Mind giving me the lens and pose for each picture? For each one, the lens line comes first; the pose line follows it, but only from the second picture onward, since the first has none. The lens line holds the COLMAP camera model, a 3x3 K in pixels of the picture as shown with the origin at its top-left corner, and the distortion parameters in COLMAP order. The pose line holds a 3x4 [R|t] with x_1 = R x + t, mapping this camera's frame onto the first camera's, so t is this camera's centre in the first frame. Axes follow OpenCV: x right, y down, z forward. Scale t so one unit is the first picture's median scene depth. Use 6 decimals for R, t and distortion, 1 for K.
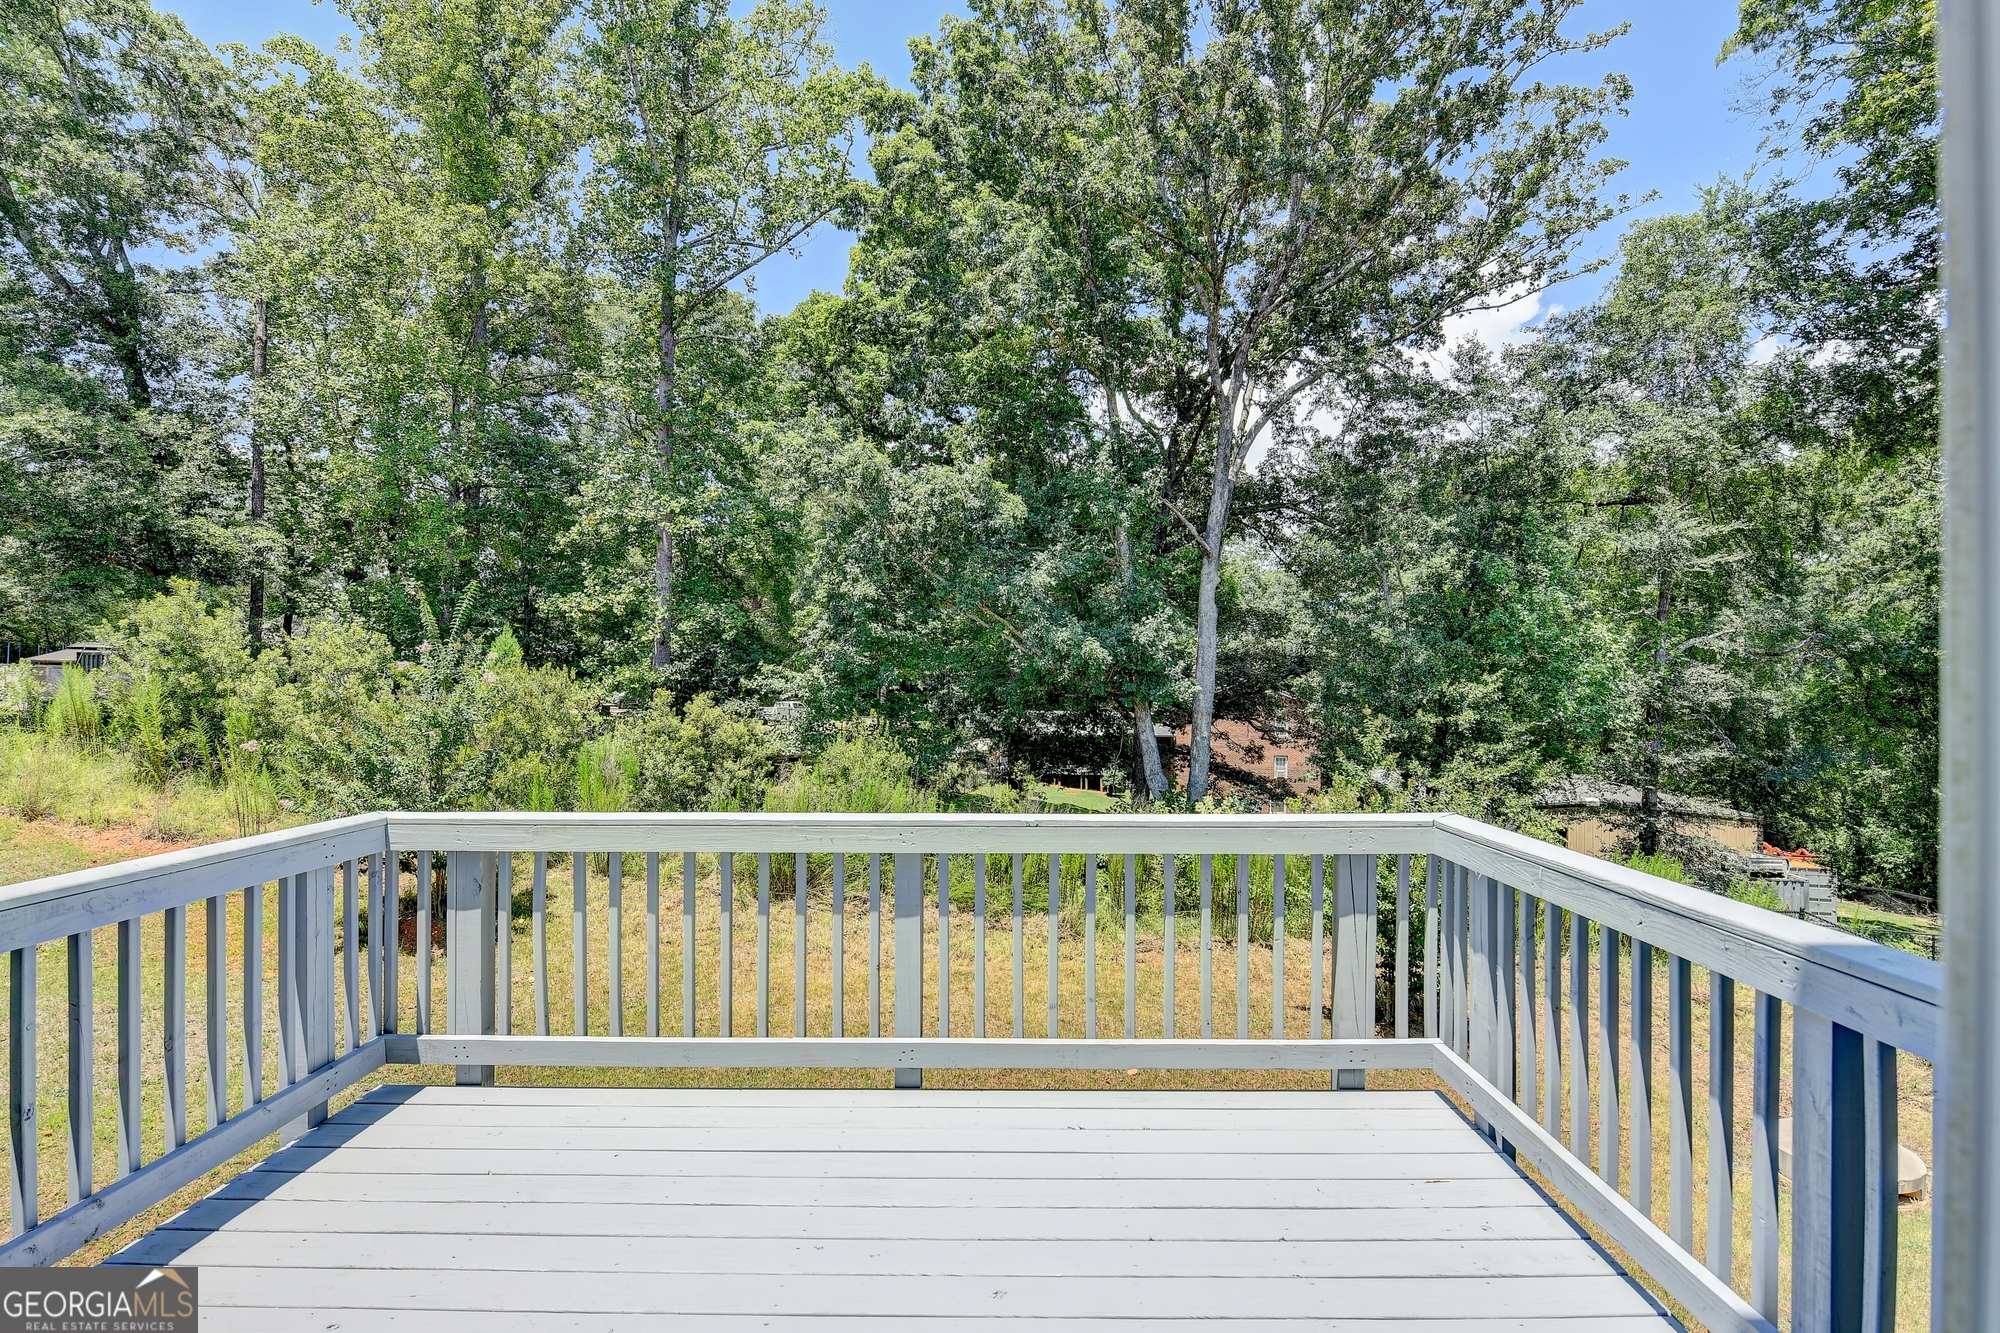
lens RADIAL K [[982.2, 0, 1073.3], [0, 982.2, 688.2], [0, 0, 1]] dist [-0.030530, 0.000421]
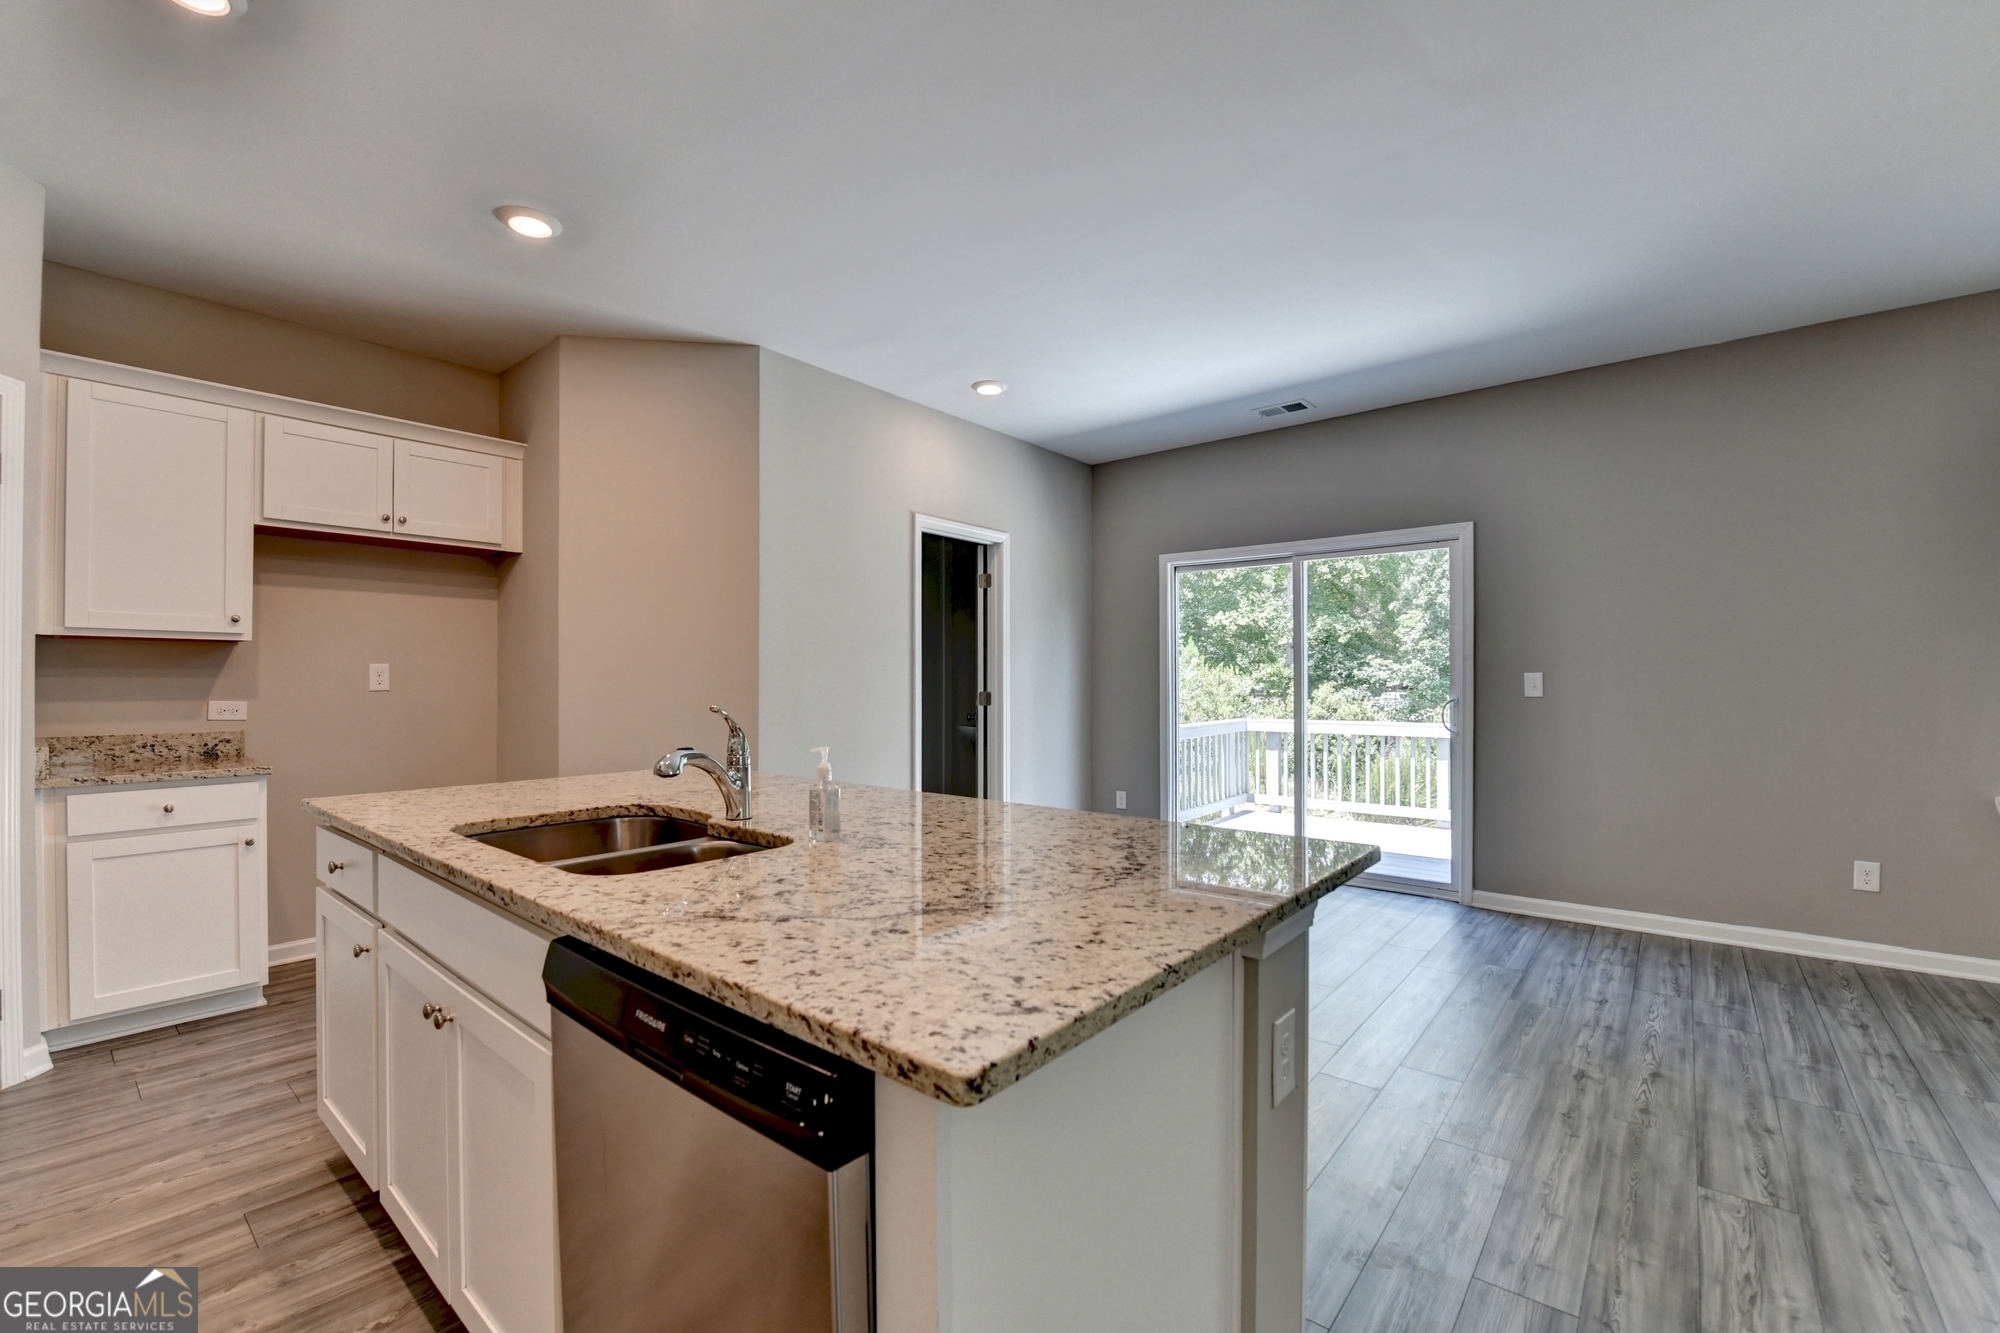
lens RADIAL K [[839.0, 0, 1001.4], [0, 839.0, 681.7], [0, 0, 1]] dist [-0.018839, -0.000160]
pose [[0.750508, -0.009927, -0.660787, 0.054067], [0.012187, 0.999925, -0.001179, -0.000950], [0.660750, -0.007168, 0.750572, -0.180859]]
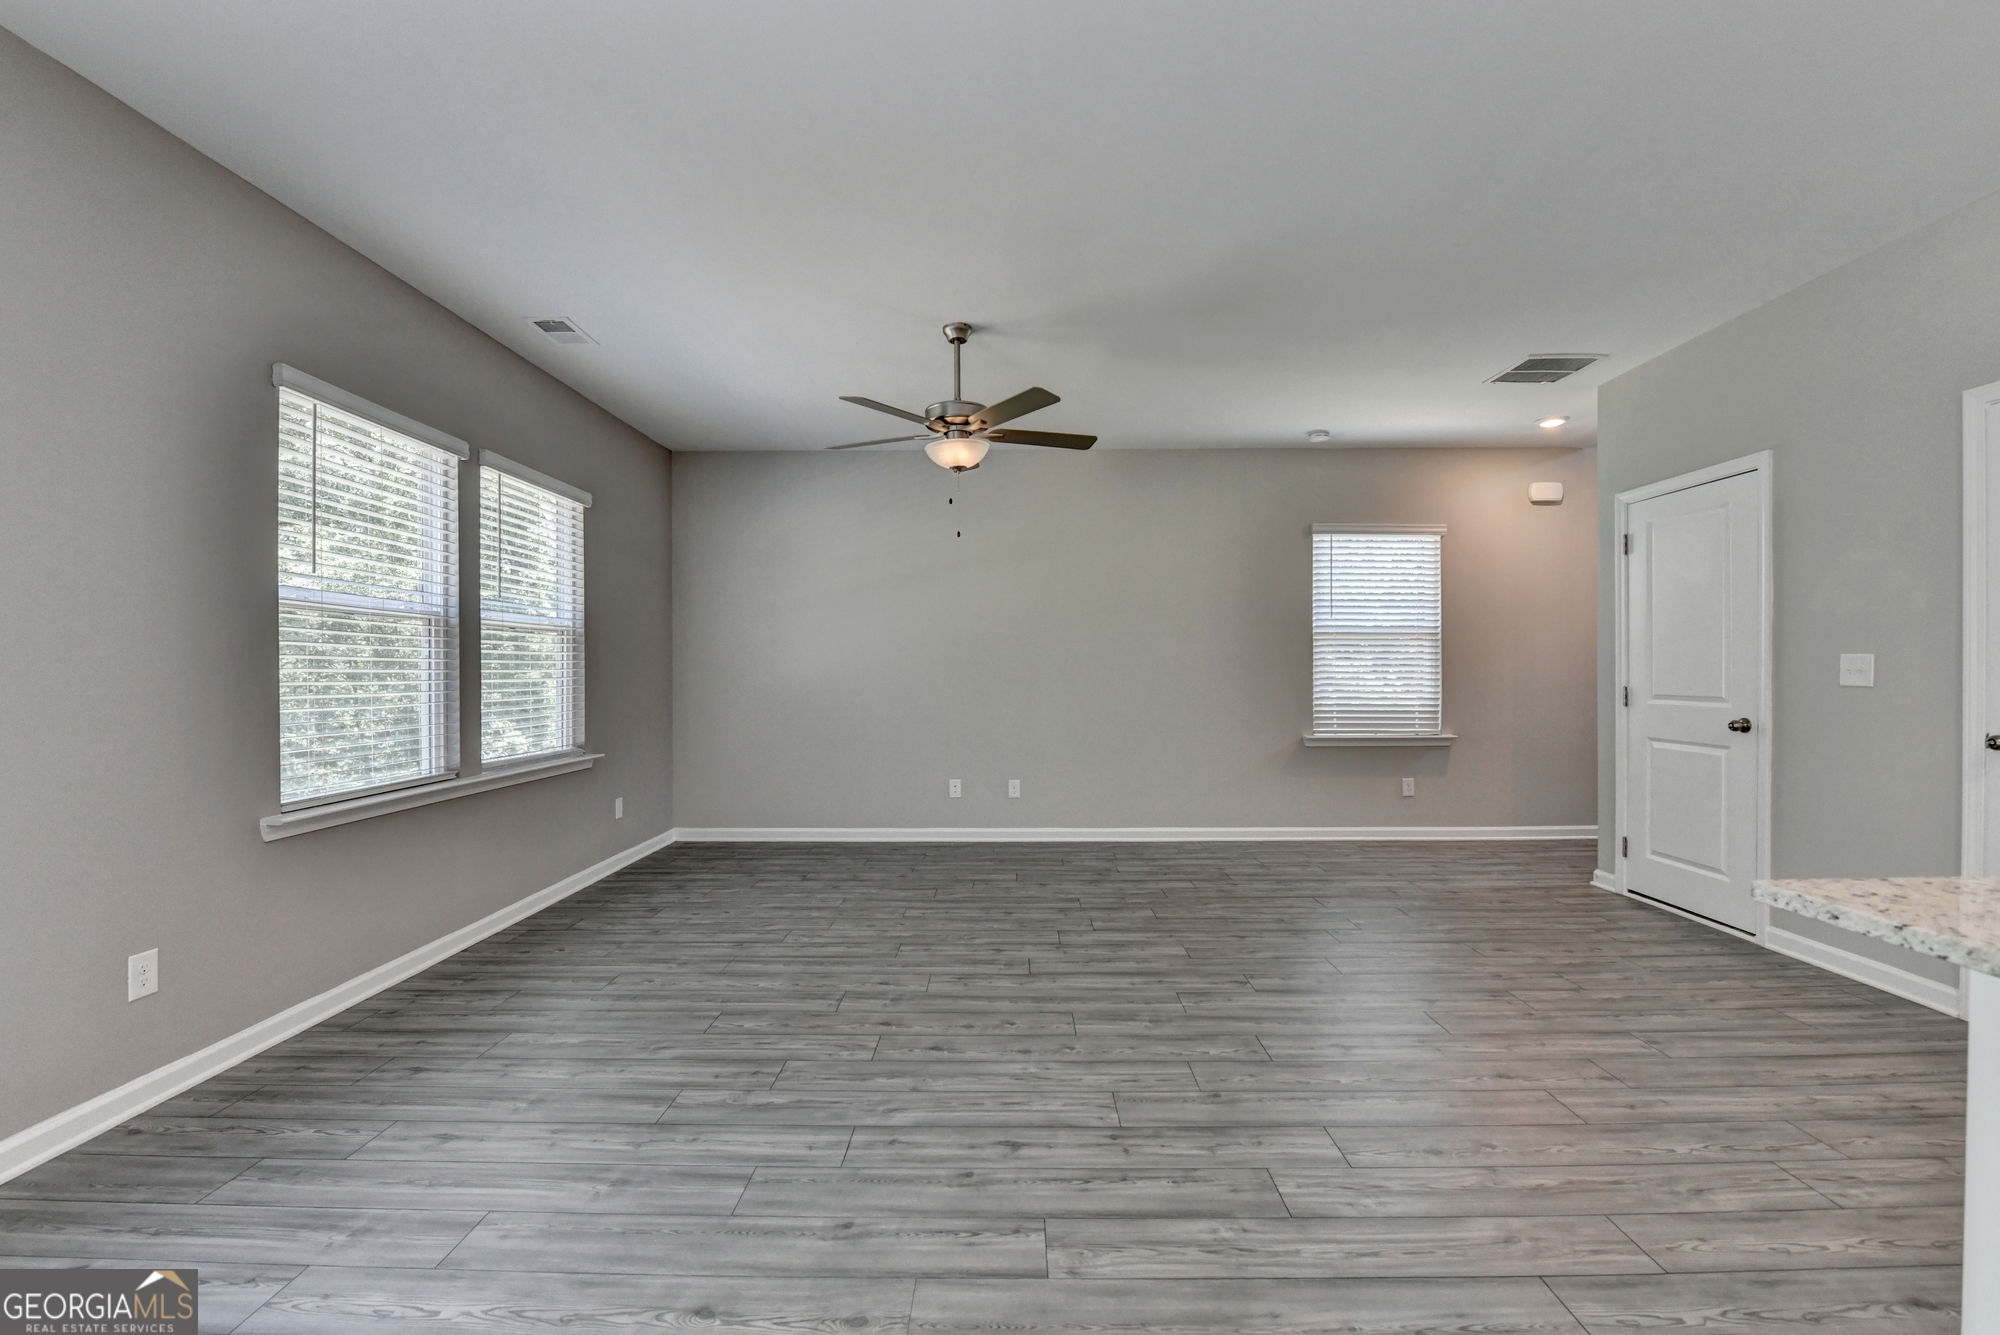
lens RADIAL K [[821.5, 0, 994.3], [0, 821.5, 671.5], [0, 0, 1]] dist [-0.021000, -0.000003]
pose [[0.040720, -0.009960, 0.999121, -0.007400], [-0.001515, 0.999949, 0.010030, -0.000961], [-0.999169, -0.001922, 0.040703, -0.085077]]
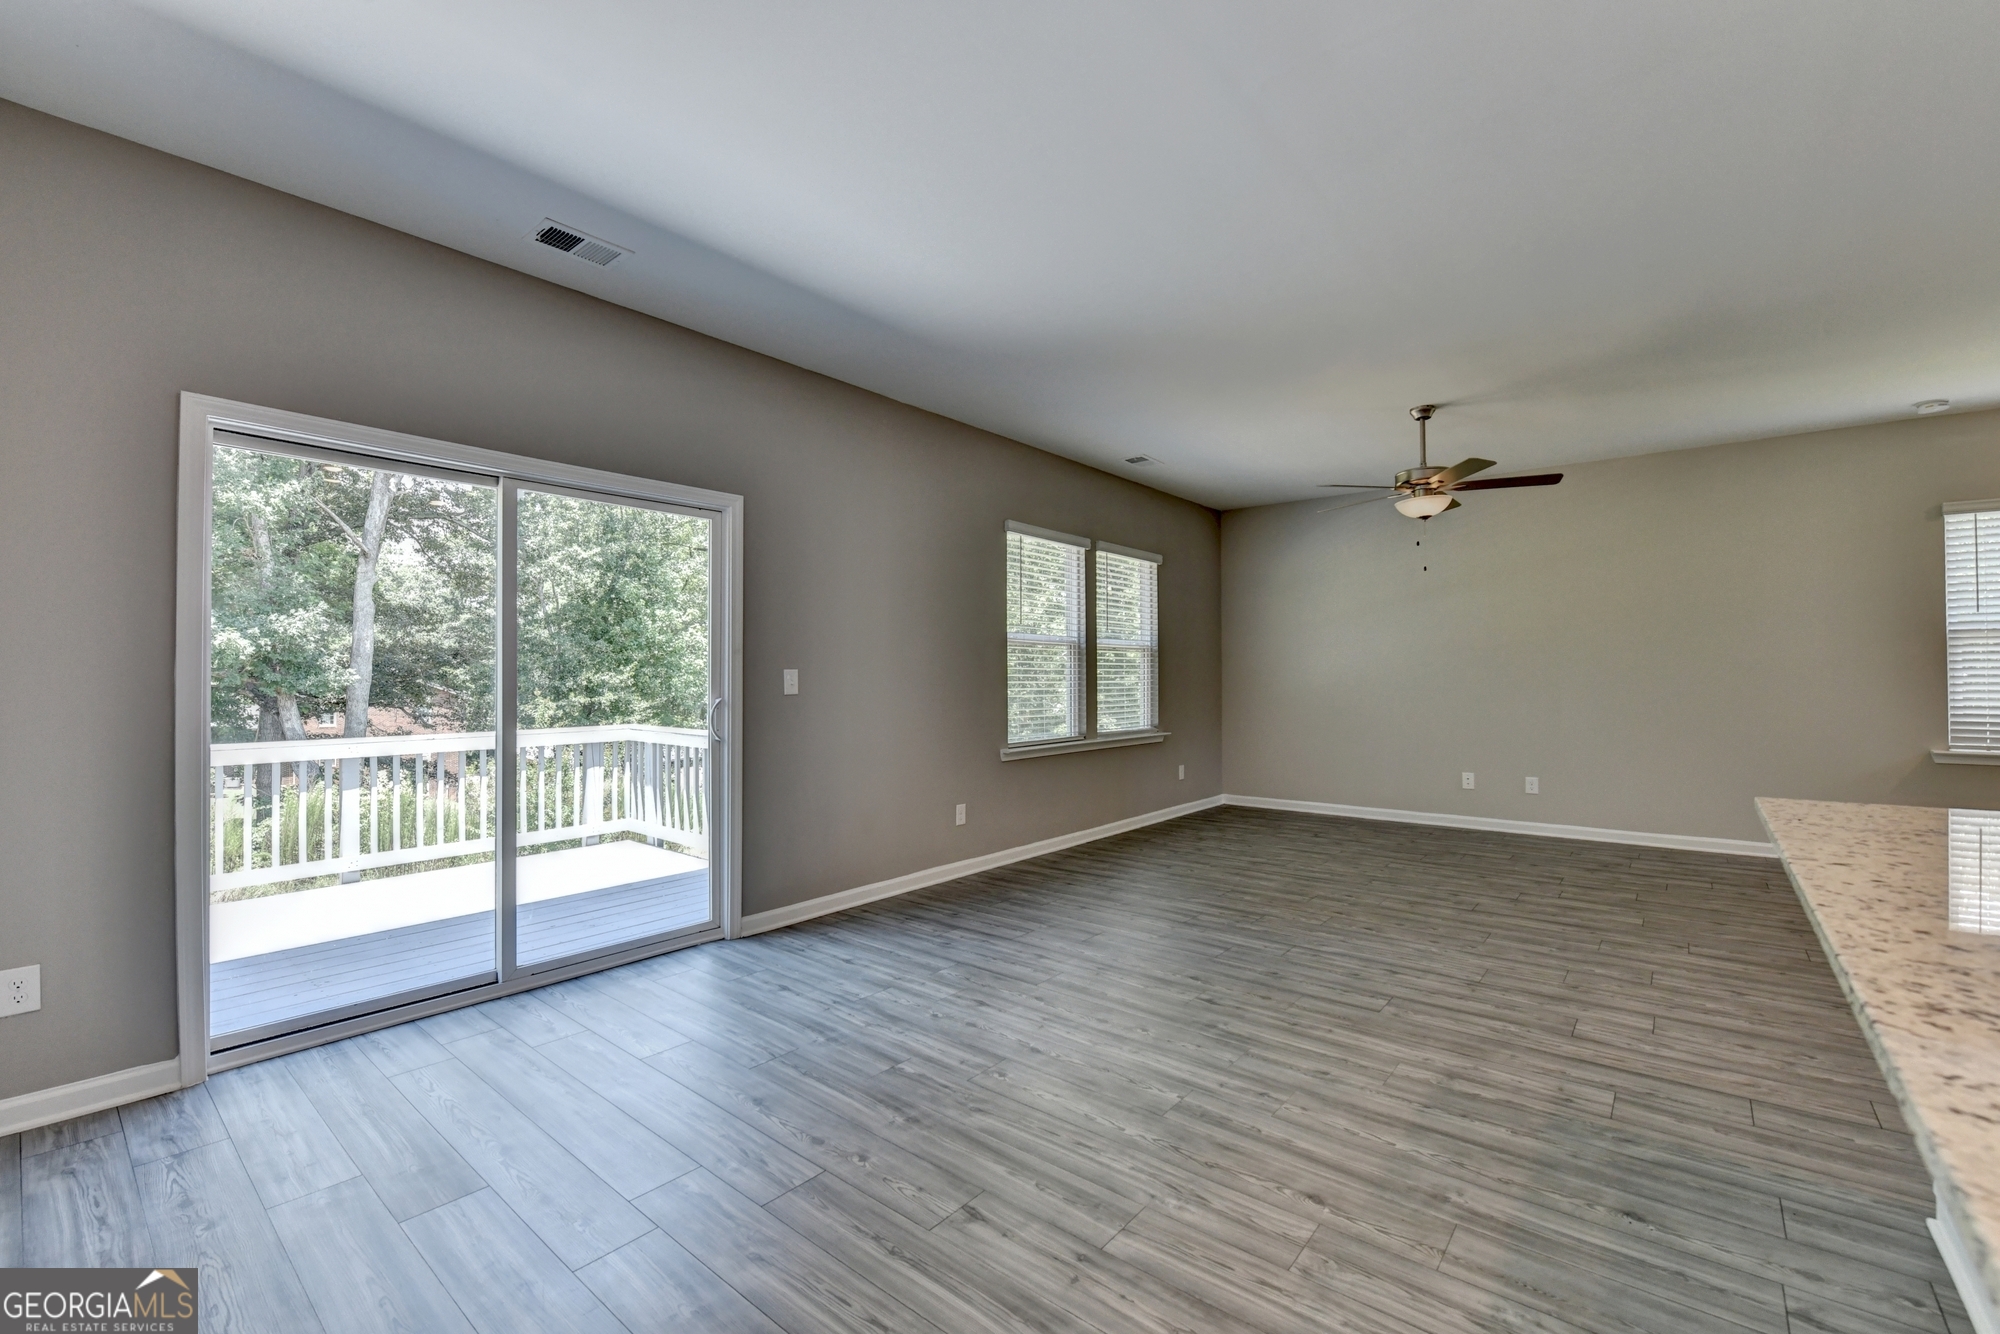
lens RADIAL K [[804.2, 0, 962.6], [0, 804.2, 664.1], [0, 0, 1]] dist [-0.030181, -0.000587]
pose [[0.689215, 0.001076, 0.724556, -0.060040], [0.009346, 0.999902, -0.010376, -0.000711], [-0.724496, 0.013923, 0.689138, -0.118918]]
